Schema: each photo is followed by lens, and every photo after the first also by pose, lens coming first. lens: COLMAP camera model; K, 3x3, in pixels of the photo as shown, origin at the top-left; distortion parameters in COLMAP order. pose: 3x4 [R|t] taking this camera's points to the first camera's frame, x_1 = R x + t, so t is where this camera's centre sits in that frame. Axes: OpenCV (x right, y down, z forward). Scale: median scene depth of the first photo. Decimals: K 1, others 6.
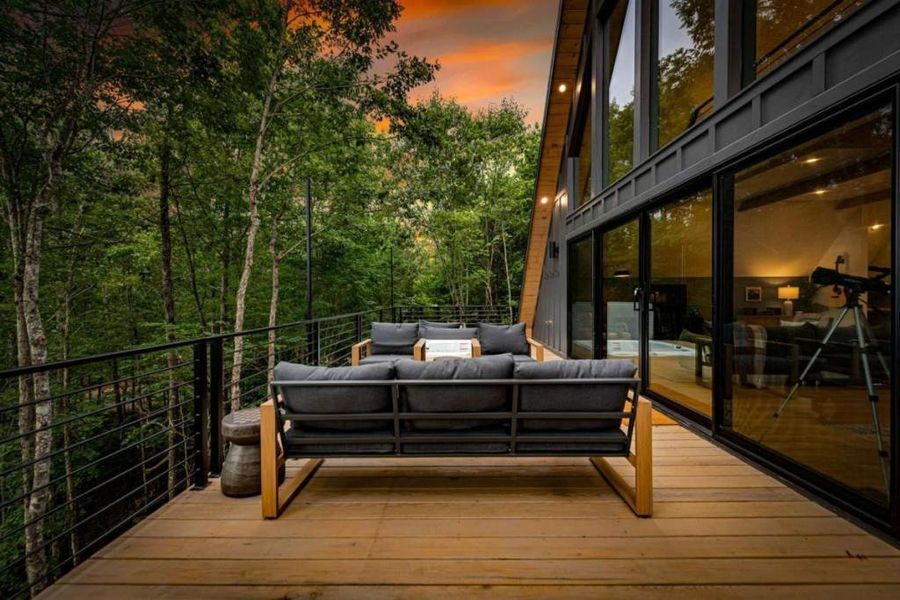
lens RADIAL K [[354.3, 0, 450.3], [0, 354.3, 303.1], [0, 0, 1]] dist [0.003700, -0.000046]
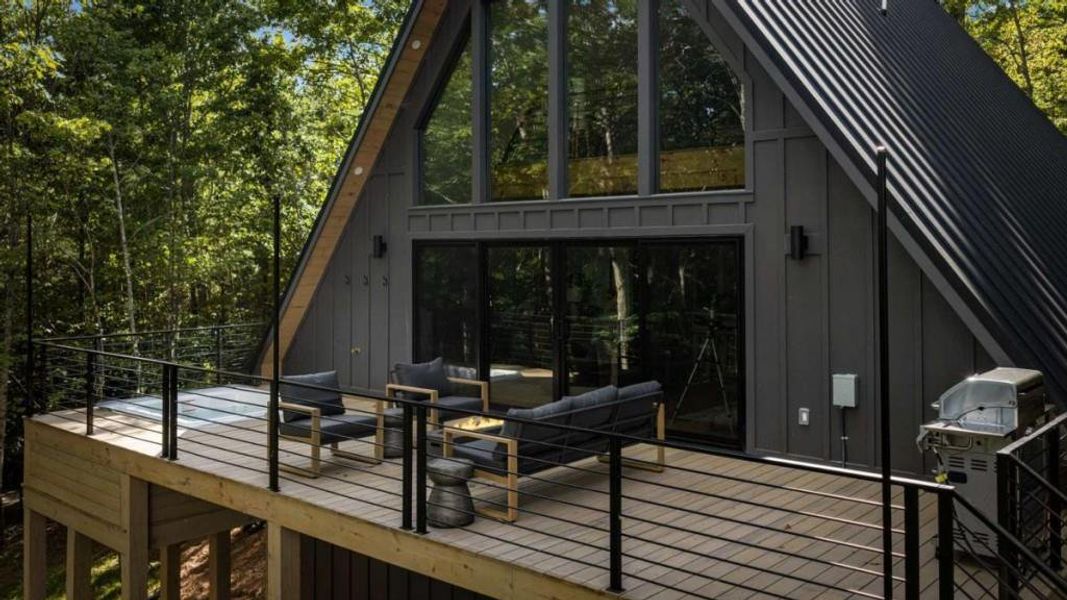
lens RADIAL K [[921.5, 0, 533.5], [0, 921.5, 300.0], [0, 0, 1]] dist [-0.009461, -0.002820]
pose [[0.649901, -0.032224, 0.759336, -0.813169], [0.007003, 0.999312, 0.036415, -0.100536], [-0.759987, -0.018348, 0.649679, -0.376949]]
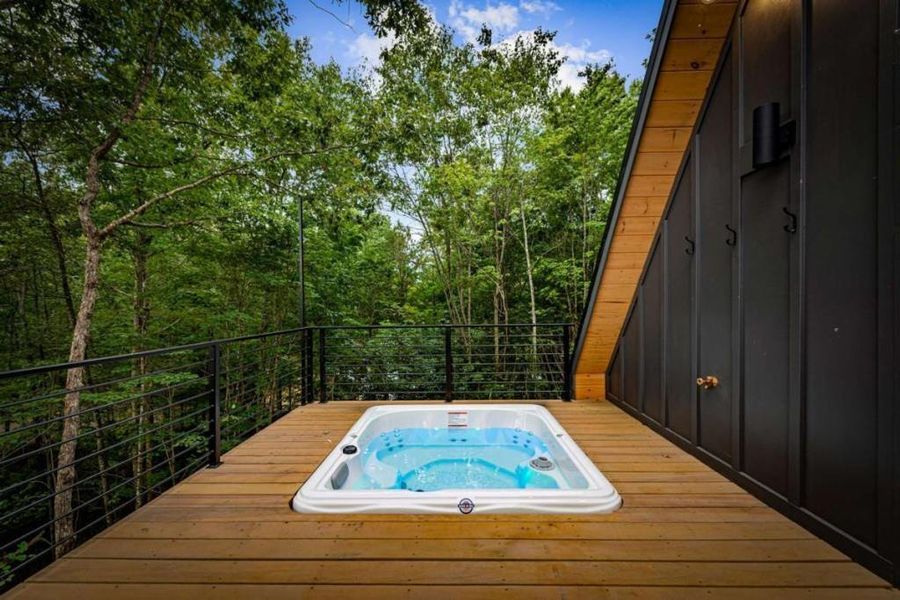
lens RADIAL K [[366.9, 0, 448.7], [0, 366.9, 308.2], [0, 0, 1]] dist [0.016154, 0.000025]
pose [[0.999923, -0.003592, -0.011874, 0.037559], [0.003474, 0.999944, -0.009963, -0.011095], [0.011909, 0.009921, 0.999880, 0.640972]]
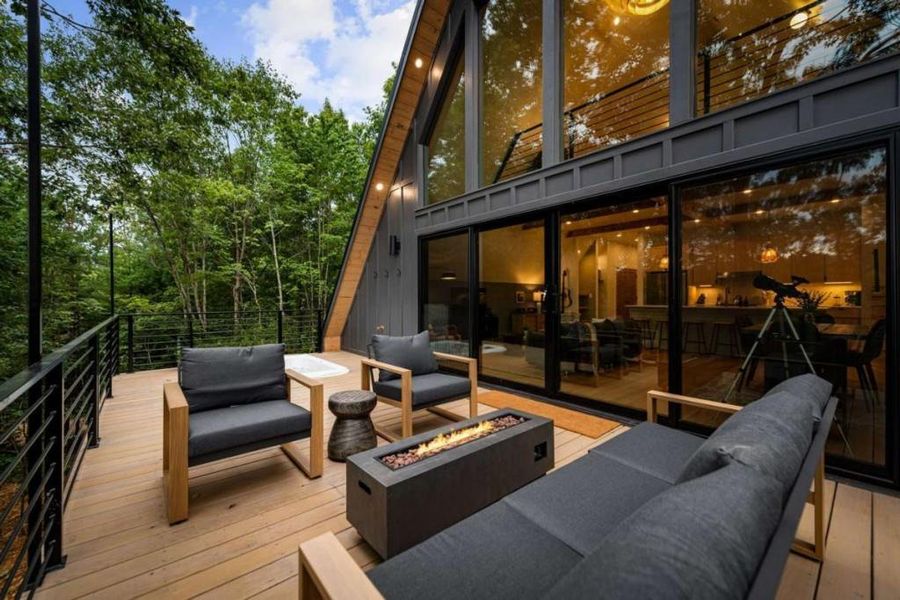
lens RADIAL K [[354.3, 0, 450.3], [0, 354.3, 303.1], [0, 0, 1]] dist [0.003700, -0.000046]
pose [[0.755304, -0.003154, 0.655367, -0.163113], [0.006523, 0.999975, -0.002705, -0.002881], [-0.655342, 0.006318, 0.755306, 0.224049]]
